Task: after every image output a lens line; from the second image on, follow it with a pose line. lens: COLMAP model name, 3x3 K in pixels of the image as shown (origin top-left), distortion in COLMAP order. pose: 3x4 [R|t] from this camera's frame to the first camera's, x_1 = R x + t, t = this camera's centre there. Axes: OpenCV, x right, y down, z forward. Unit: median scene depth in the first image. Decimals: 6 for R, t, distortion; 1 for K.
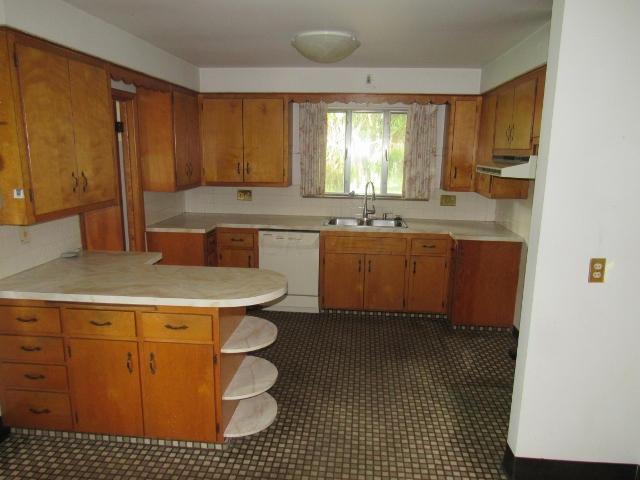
lens RADIAL K [[459.2, 0, 320.0], [0, 459.2, 240.0], [0, 0, 1]] dist [0.002338, 0.005342]
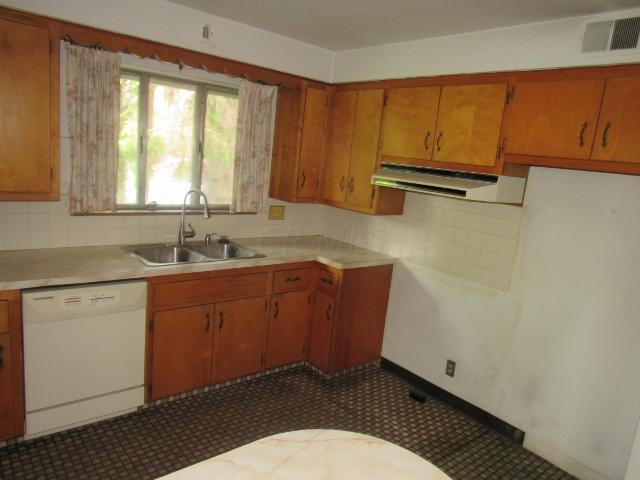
lens RADIAL K [[459.2, 0, 320.0], [0, 459.2, 240.0], [0, 0, 1]] dist [0.002338, 0.005342]
pose [[0.713623, -0.076079, 0.696386, -0.235573], [0.051578, 0.997093, 0.056076, -0.084577], [-0.698629, -0.004099, 0.715473, 0.410162]]
